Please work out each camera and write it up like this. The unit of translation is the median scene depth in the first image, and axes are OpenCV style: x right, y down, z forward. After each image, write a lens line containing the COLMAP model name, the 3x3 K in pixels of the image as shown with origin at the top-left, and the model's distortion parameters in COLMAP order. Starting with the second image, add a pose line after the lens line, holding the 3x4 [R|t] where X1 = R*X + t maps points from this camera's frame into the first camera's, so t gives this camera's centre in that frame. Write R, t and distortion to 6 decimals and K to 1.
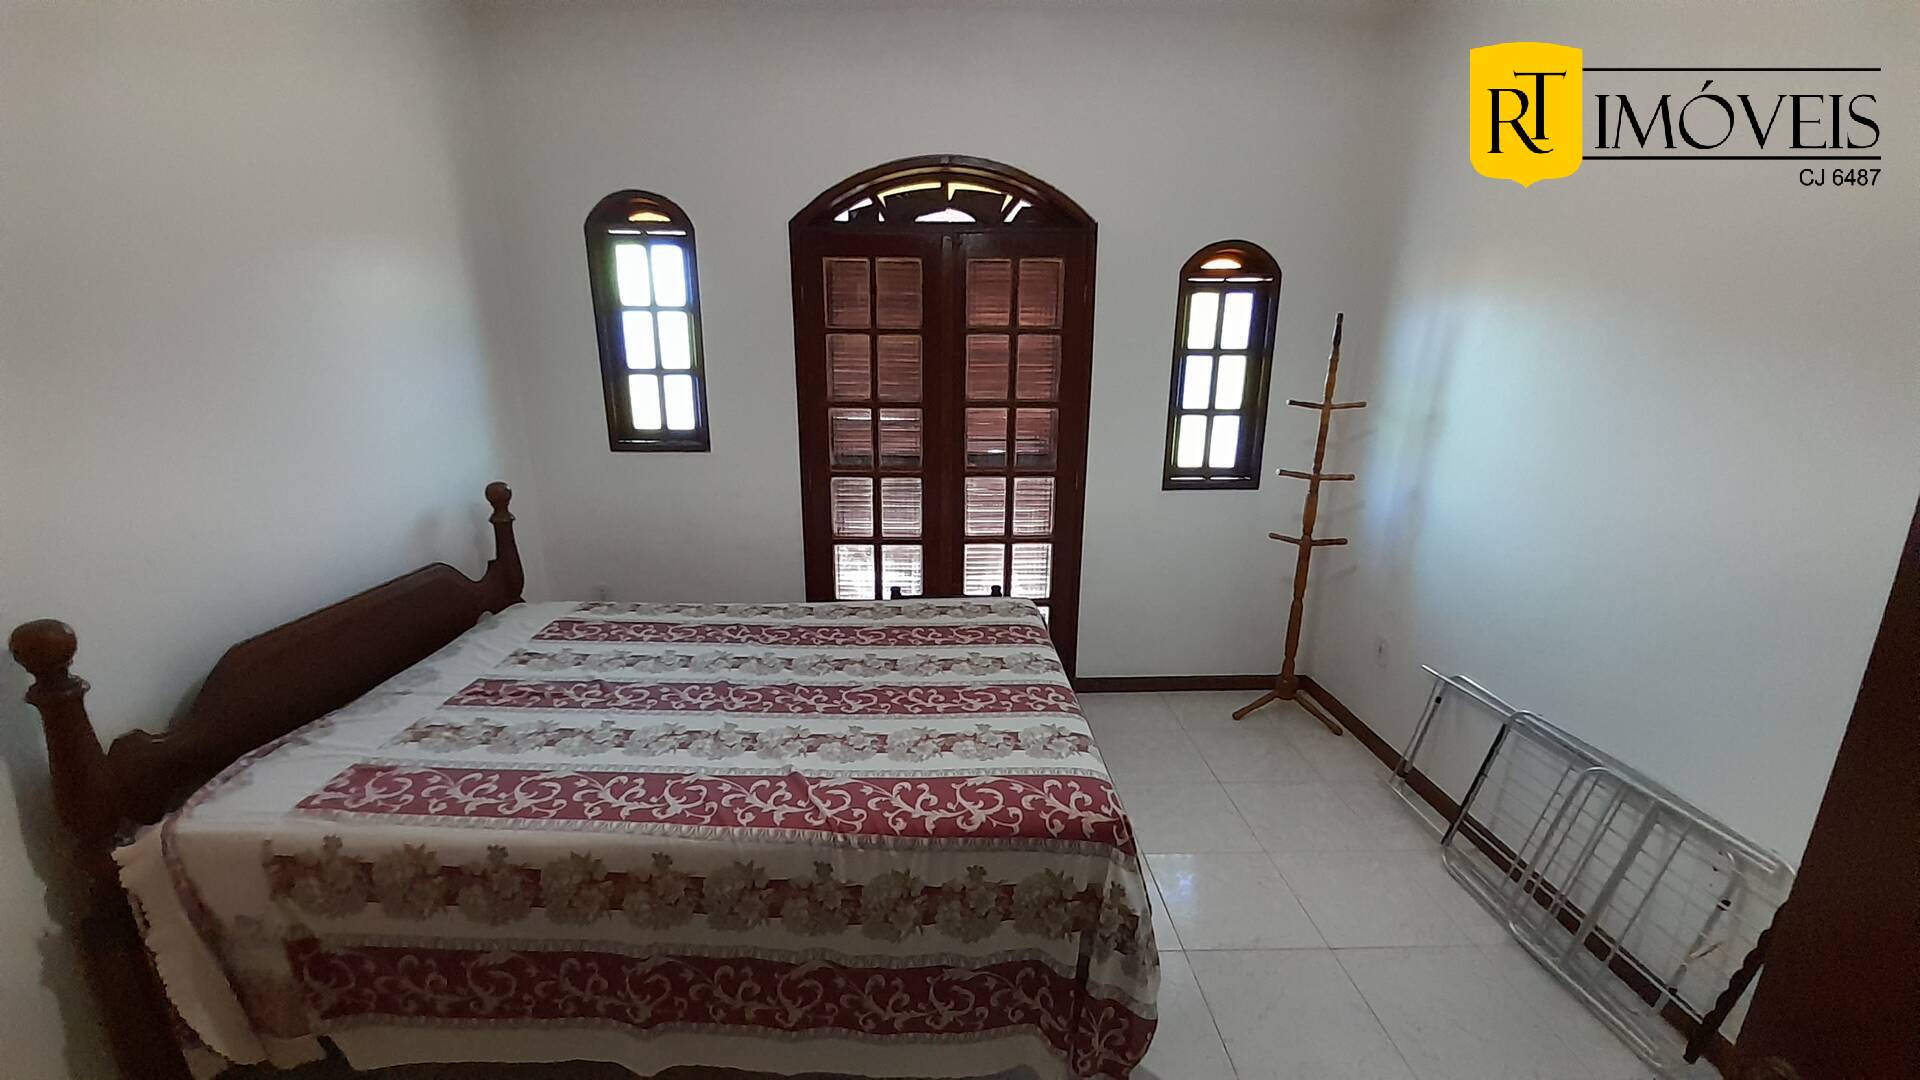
lens RADIAL K [[758.3, 0, 940.7], [0, 758.3, 540.5], [0, 0, 1]] dist [0.006003, -0.000255]
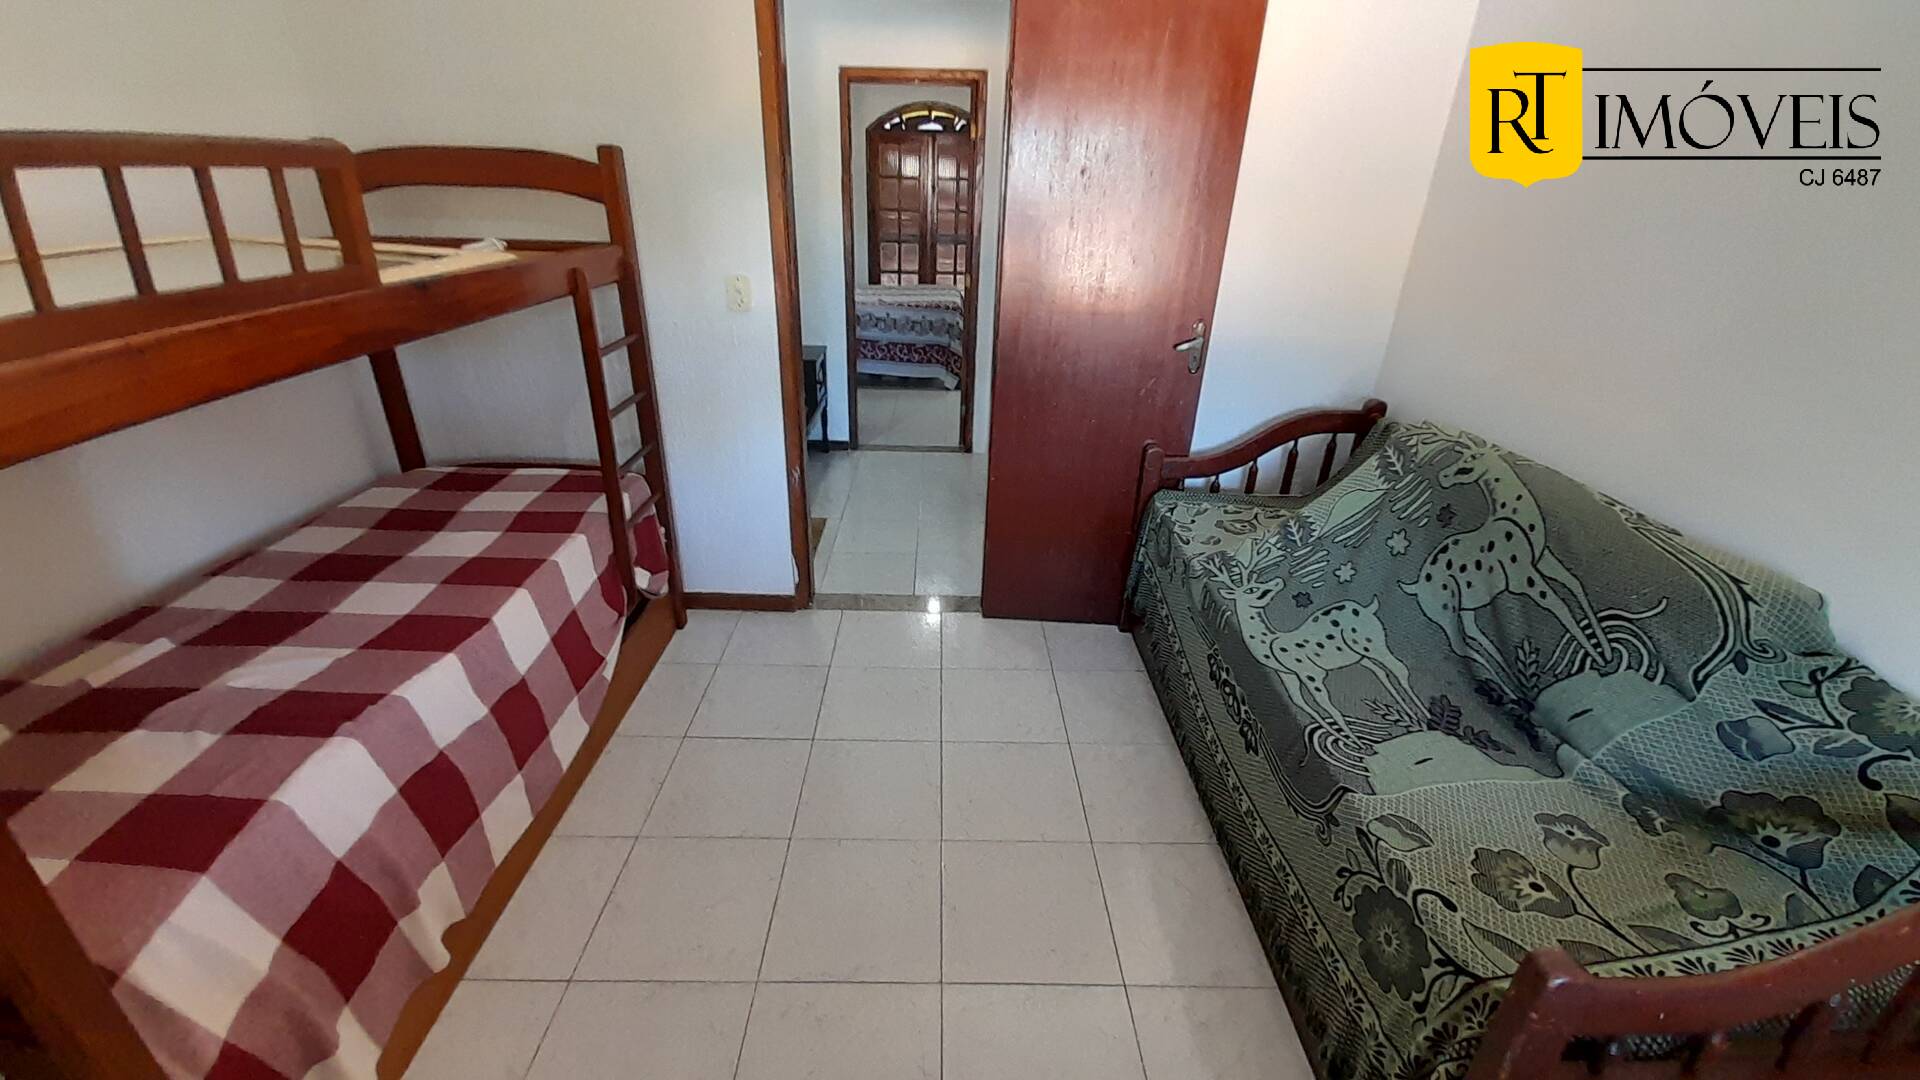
lens RADIAL K [[758.3, 0, 940.7], [0, 758.3, 540.5], [0, 0, 1]] dist [0.006003, -0.000255]
pose [[0.999442, 0.030305, -0.014040, 0.111773], [-0.027259, 0.983023, 0.181447, 0.419948], [0.019300, -0.180963, 0.983301, -1.587014]]
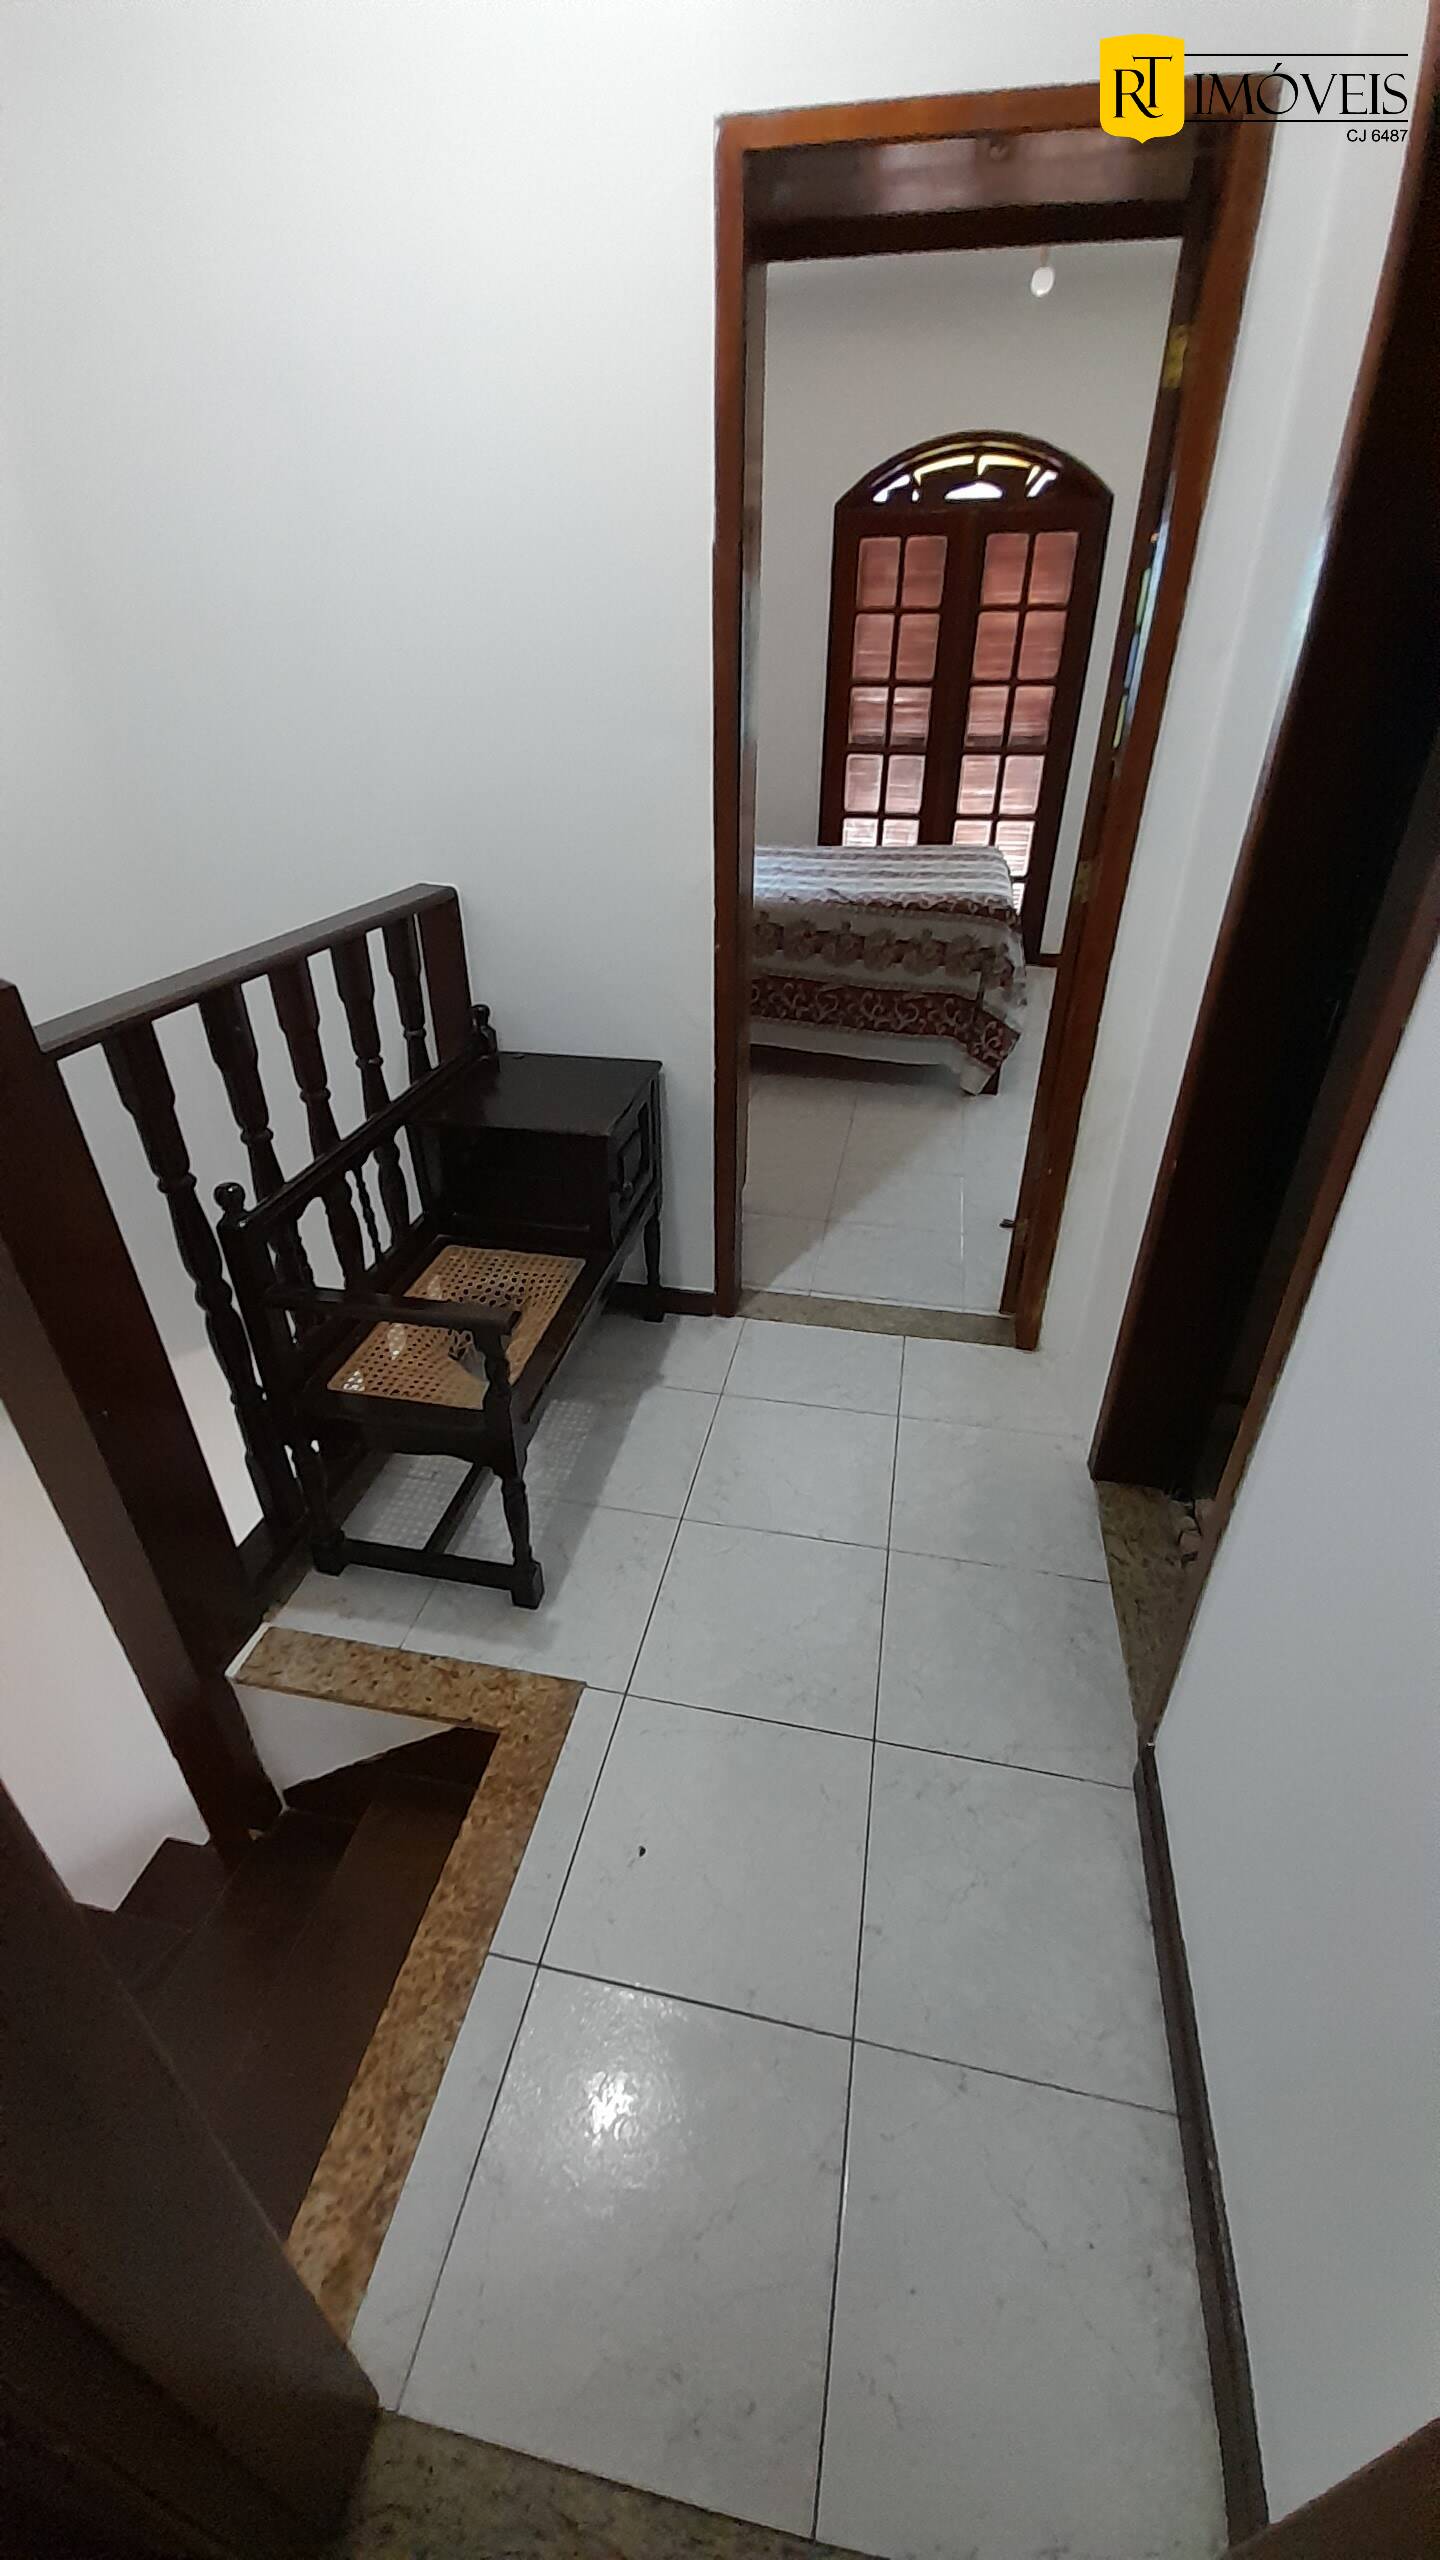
lens RADIAL K [[1002.4, 0, 703.3], [0, 1002.4, 1277.1], [0, 0, 1]] dist [0.000538, -0.000232]
pose [[0.972542, 0.116494, -0.201475, 0.049807], [-0.052723, 0.953480, 0.296810, 0.256430], [0.226679, -0.278038, 0.933441, -0.785242]]
